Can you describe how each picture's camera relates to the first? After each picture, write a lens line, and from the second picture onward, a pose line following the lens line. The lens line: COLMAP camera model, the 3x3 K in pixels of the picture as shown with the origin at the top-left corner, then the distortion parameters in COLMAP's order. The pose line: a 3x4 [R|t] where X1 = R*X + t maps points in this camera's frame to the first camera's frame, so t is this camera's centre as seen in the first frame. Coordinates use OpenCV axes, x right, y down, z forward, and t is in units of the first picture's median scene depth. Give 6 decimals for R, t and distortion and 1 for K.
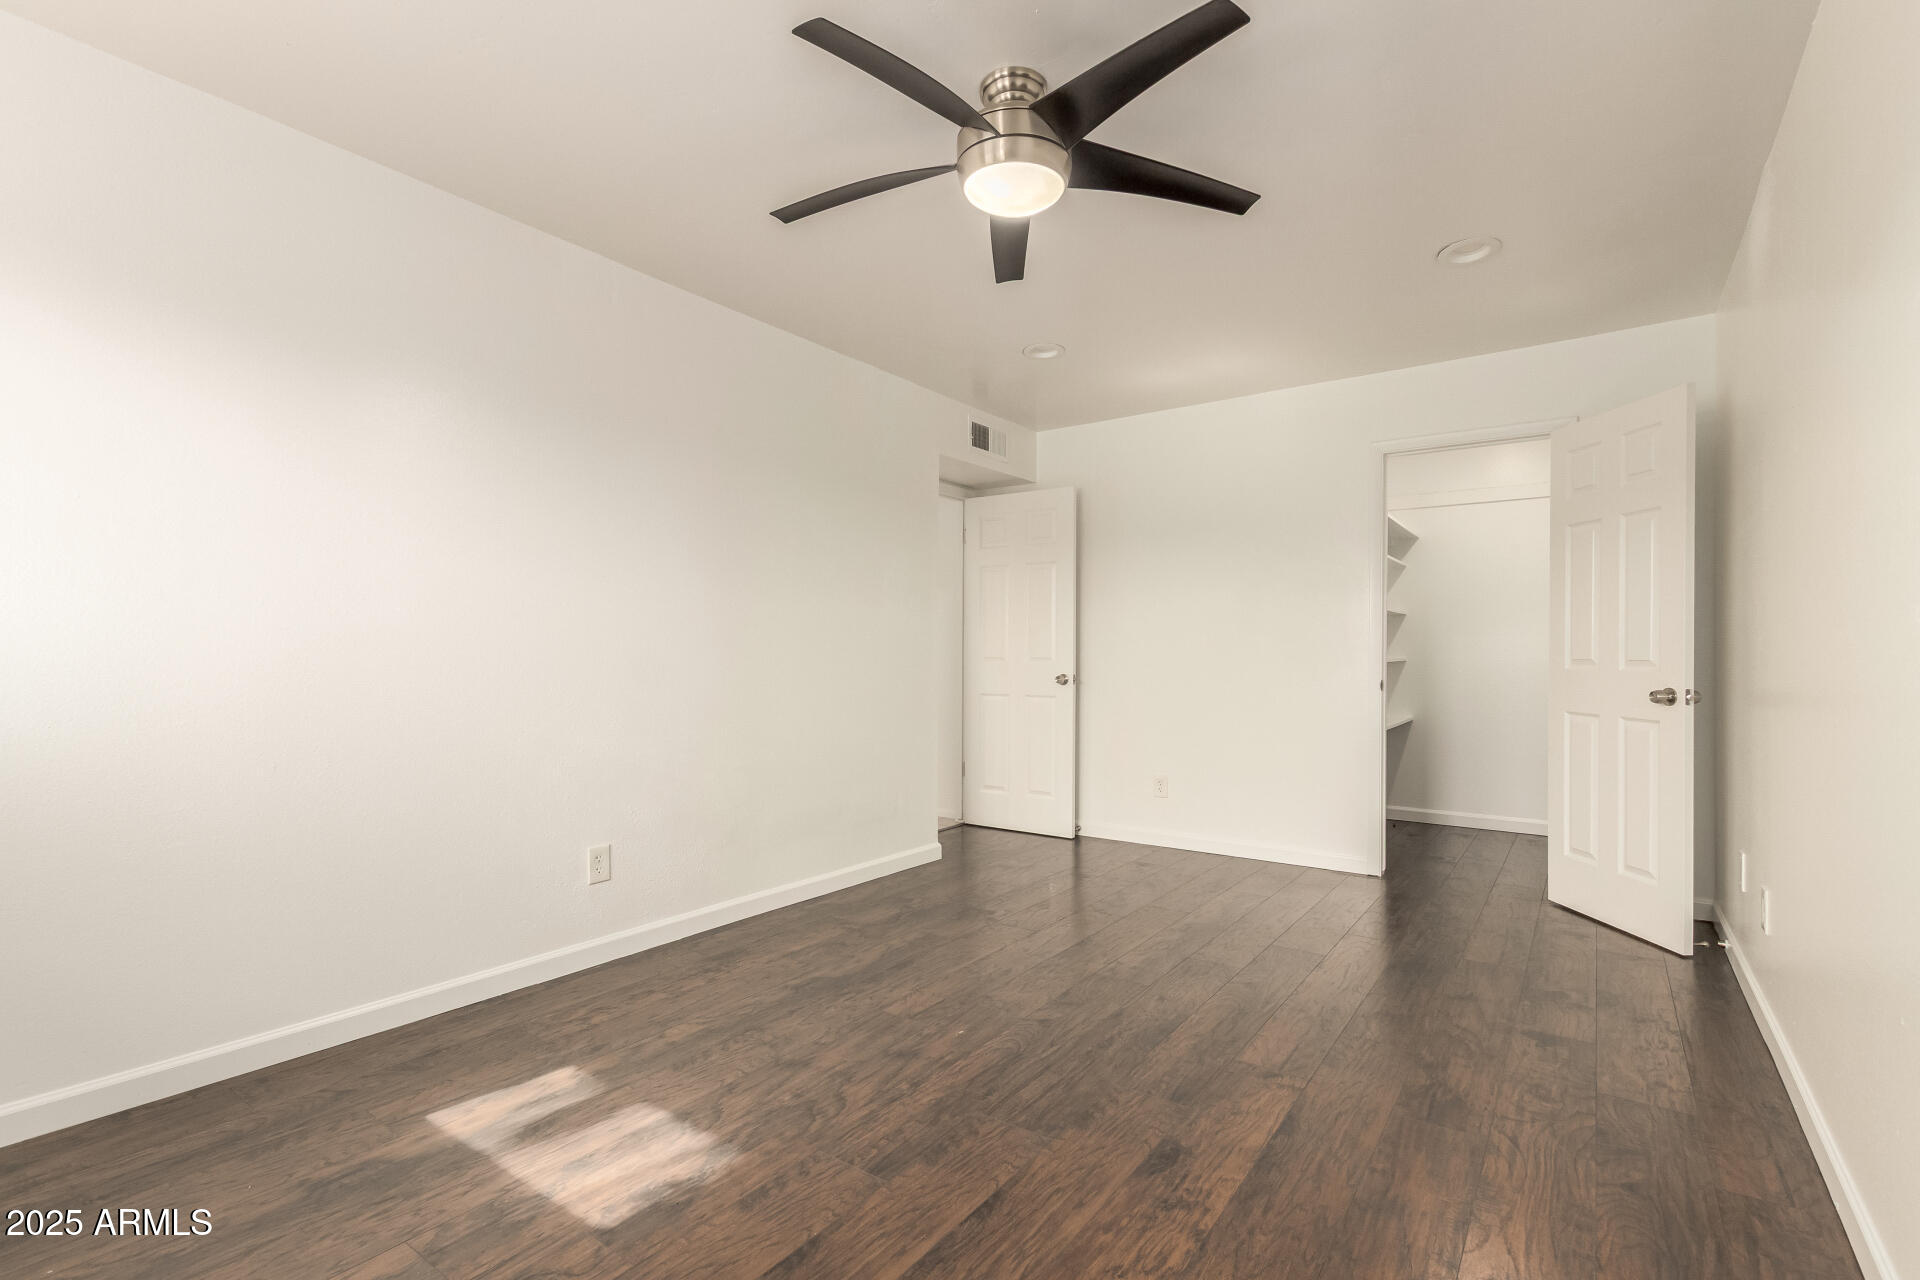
lens RADIAL K [[887.2, 0, 953.8], [0, 887.2, 647.1], [0, 0, 1]] dist [-0.003980, -0.000945]
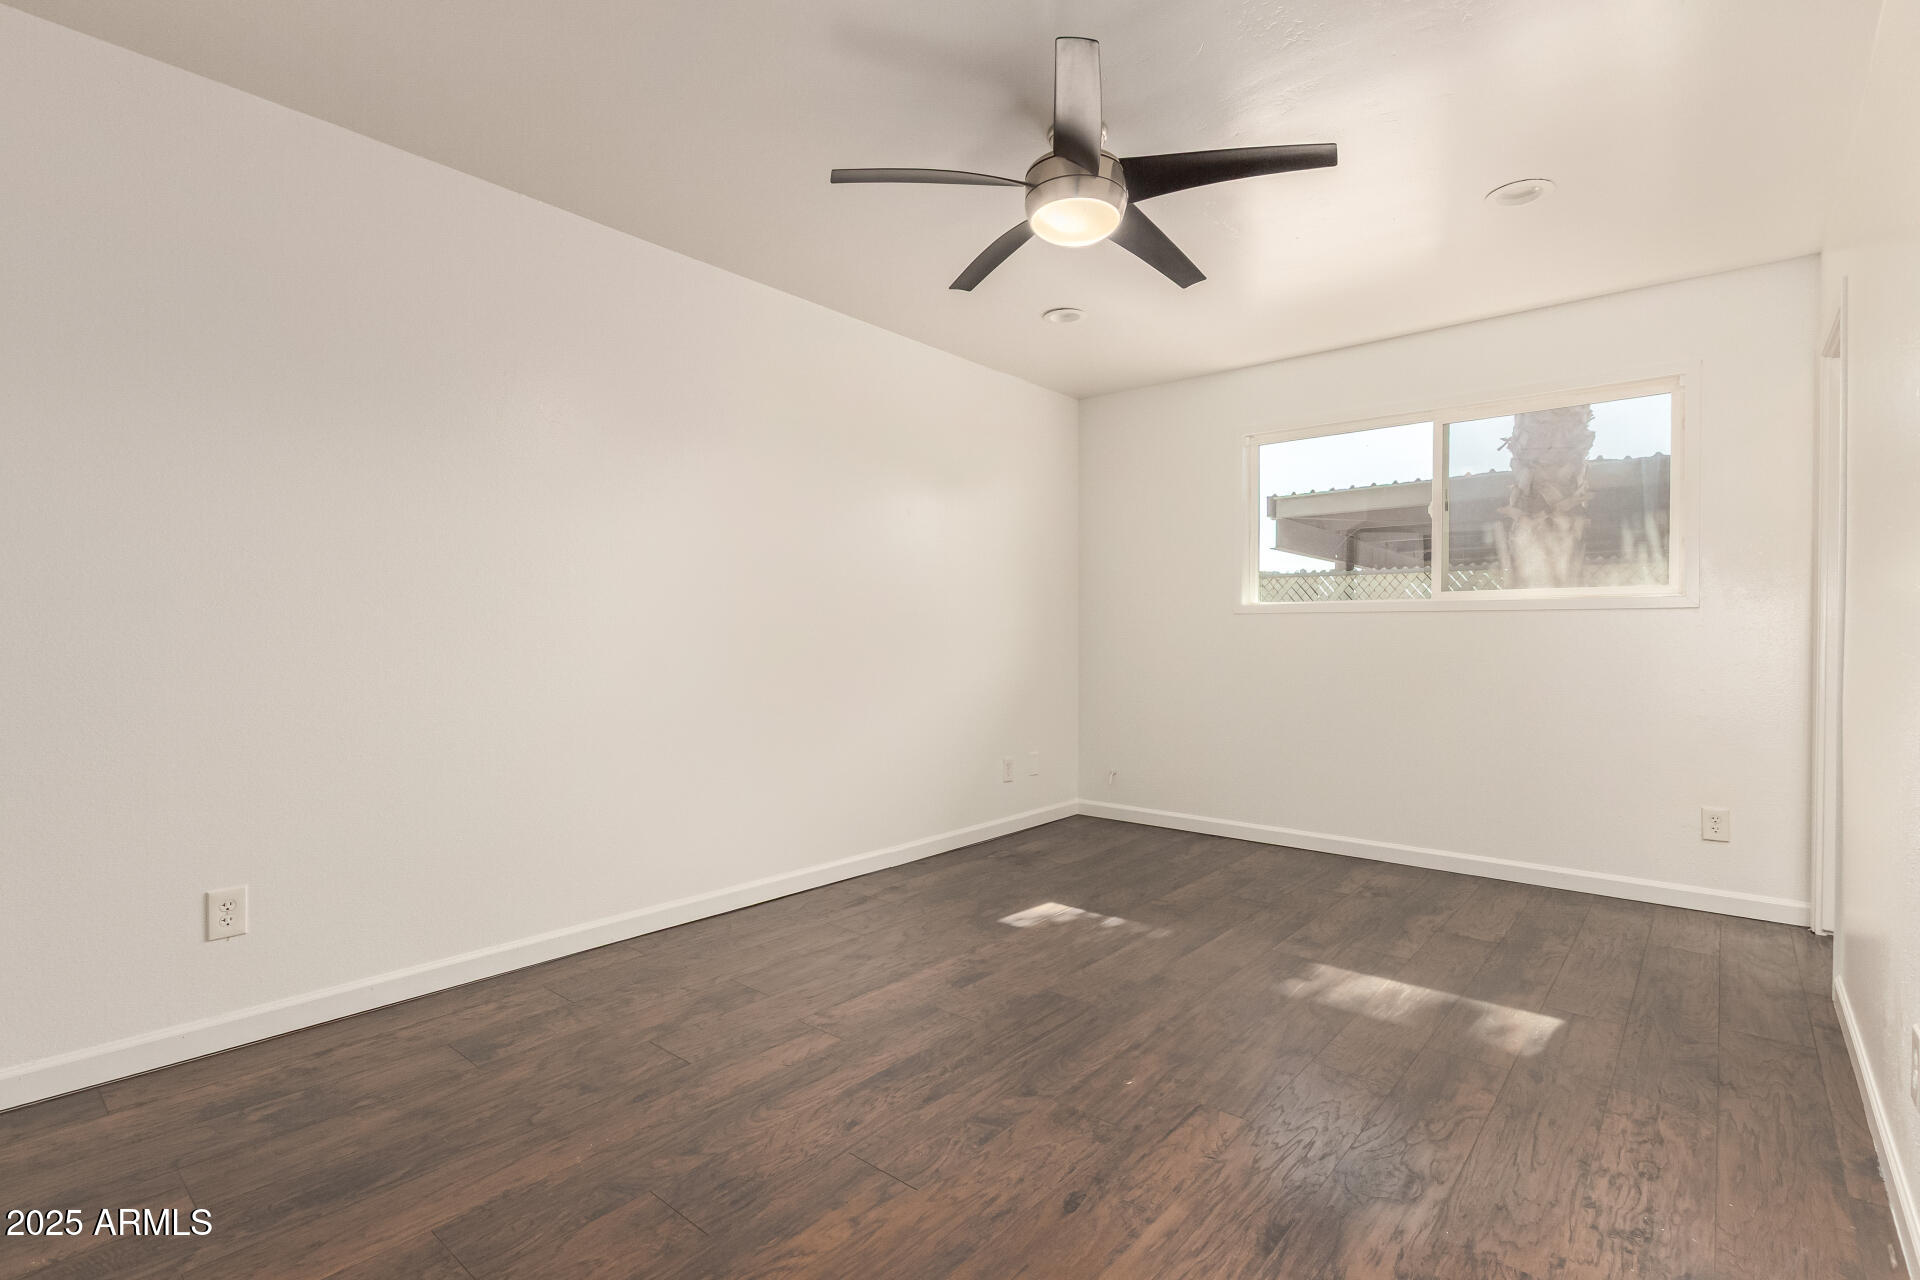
lens RADIAL K [[887.2, 0, 953.8], [0, 887.2, 647.1], [0, 0, 1]] dist [-0.003980, -0.000945]
pose [[-0.996328, -0.005563, 0.085437, 0.111481], [-0.005399, 0.999983, 0.002153, 0.020231], [-0.085448, 0.001684, -0.996341, 1.967590]]
